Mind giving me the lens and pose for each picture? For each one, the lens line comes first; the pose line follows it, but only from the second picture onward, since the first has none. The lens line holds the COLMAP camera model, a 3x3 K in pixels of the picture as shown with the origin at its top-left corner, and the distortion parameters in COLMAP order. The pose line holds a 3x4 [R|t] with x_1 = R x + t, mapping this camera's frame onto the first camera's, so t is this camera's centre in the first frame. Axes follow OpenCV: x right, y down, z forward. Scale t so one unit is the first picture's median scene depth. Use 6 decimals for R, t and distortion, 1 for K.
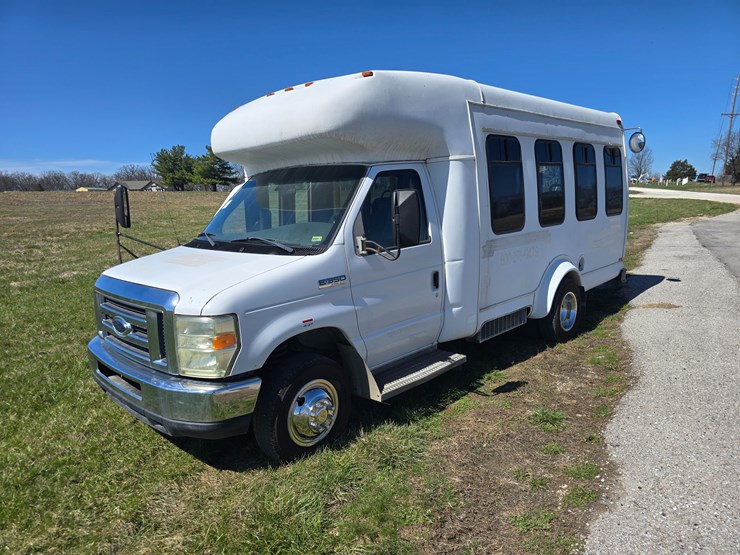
lens RADIAL K [[497.5, 0, 357.8], [0, 497.5, 281.8], [0, 0, 1]] dist [0.054926, -0.051827]
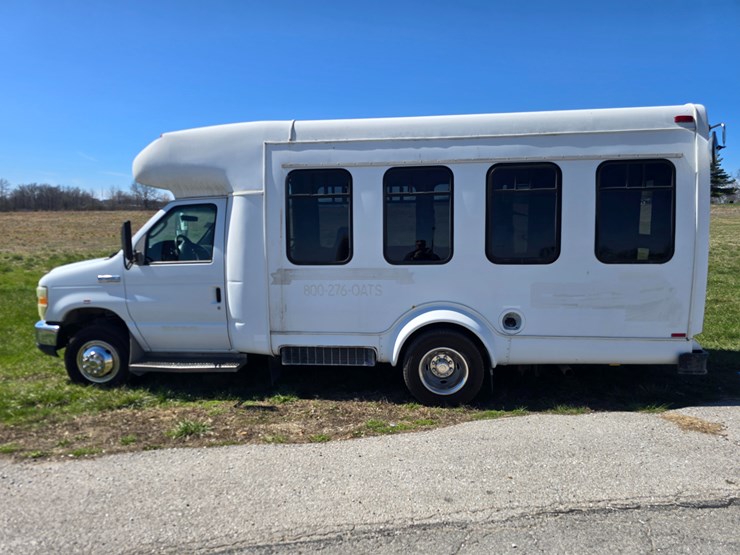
lens RADIAL K [[489.3, 0, 370.0], [0, 489.3, 277.5], [0, 0, 1]] dist [0.059236, -0.047349]
pose [[0.626747, 0.122791, -0.769487, 1.297124], [-0.145332, 0.988599, 0.039383, -0.145968], [0.765550, 0.087148, 0.637447, 0.525704]]
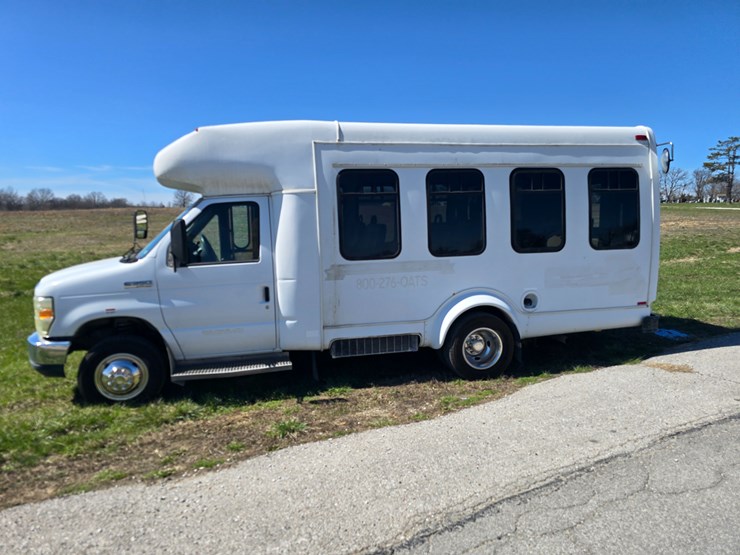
lens RADIAL K [[488.6, 0, 357.0], [0, 488.6, 276.6], [0, 0, 1]] dist [0.060098, -0.047328]
pose [[0.849076, 0.085725, -0.521269, 0.945881], [-0.103501, 0.994617, -0.005019, -0.062534], [0.518032, 0.058213, 0.853378, 0.121020]]
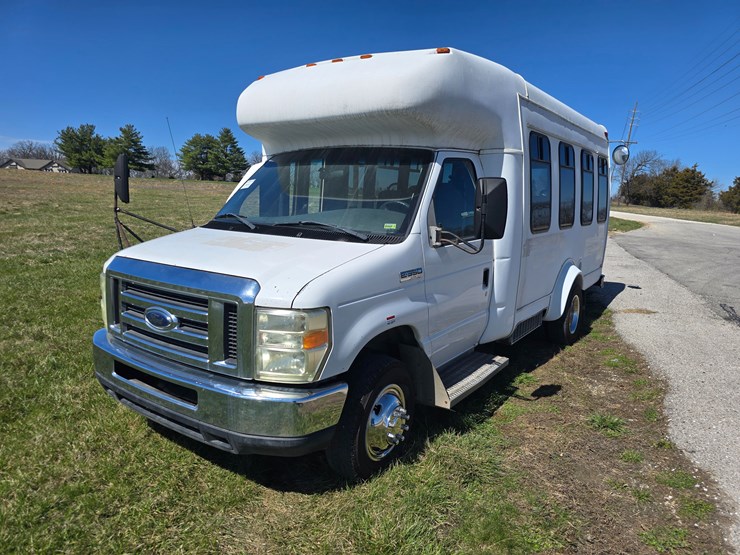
lens RADIAL K [[498.1, 0, 369.2], [0, 498.1, 272.3], [0, 0, 1]] dist [0.056258, -0.052695]
pose [[0.983028, 0.038305, 0.179410, -0.232850], [-0.035026, 0.999157, -0.021411, 0.014367], [-0.180079, 0.014763, 0.983541, 0.107466]]
